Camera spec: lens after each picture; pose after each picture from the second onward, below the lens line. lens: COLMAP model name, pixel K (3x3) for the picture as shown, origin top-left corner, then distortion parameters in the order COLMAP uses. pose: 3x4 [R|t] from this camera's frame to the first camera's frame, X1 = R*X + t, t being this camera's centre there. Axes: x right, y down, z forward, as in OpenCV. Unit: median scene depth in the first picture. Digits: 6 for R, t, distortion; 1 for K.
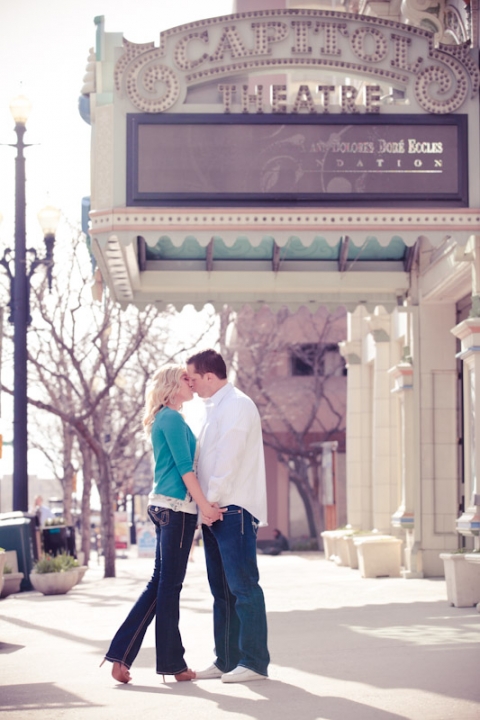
lens RADIAL K [[2961.4, 0, 240.0], [0, 2961.4, 360.0], [0, 0, 1]] dist [0.830062, -0.218937]
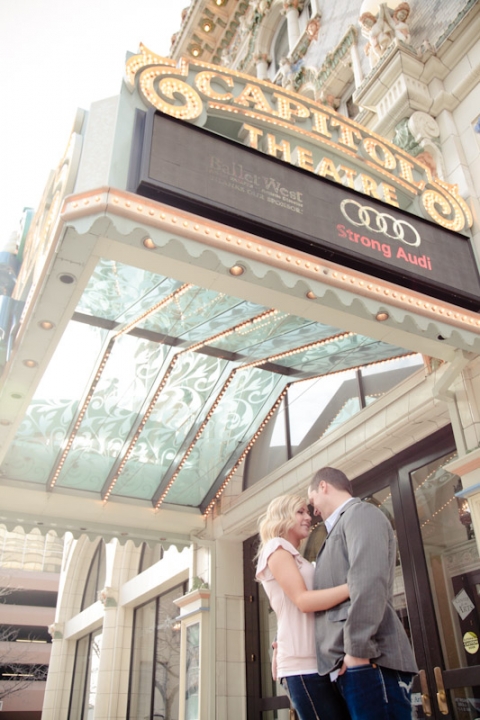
lens RADIAL K [[644.0, 0, 240.0], [0, 644.0, 360.0], [0, 0, 1]] dist [-0.000607, 0.001493]
pose [[0.889069, 0.227789, 0.397076, -0.056576], [-0.005306, 0.872475, -0.488630, 0.048226], [-0.457743, 0.432319, 0.776899, 0.751200]]
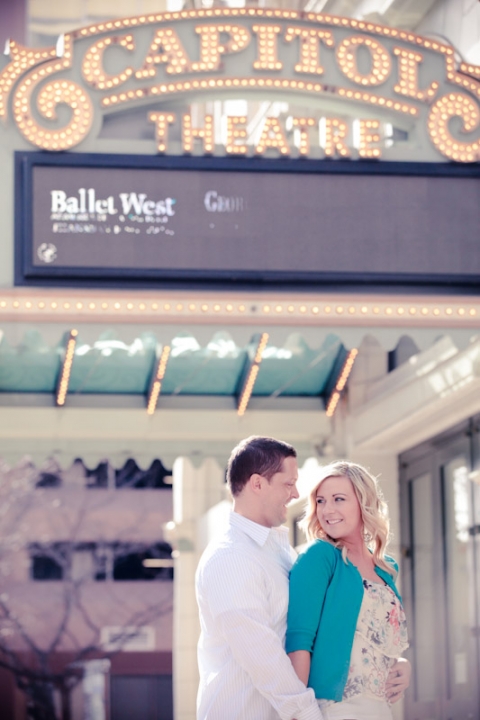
lens RADIAL K [[2961.4, 0, 240.0], [0, 2961.4, 360.0], [0, 0, 1]] dist [0.830062, -0.218937]
pose [[0.989473, 0.012190, 0.144202, -0.072425], [-0.000690, 0.996832, -0.079532, 0.016145], [-0.144715, 0.078595, 0.986347, 0.278700]]
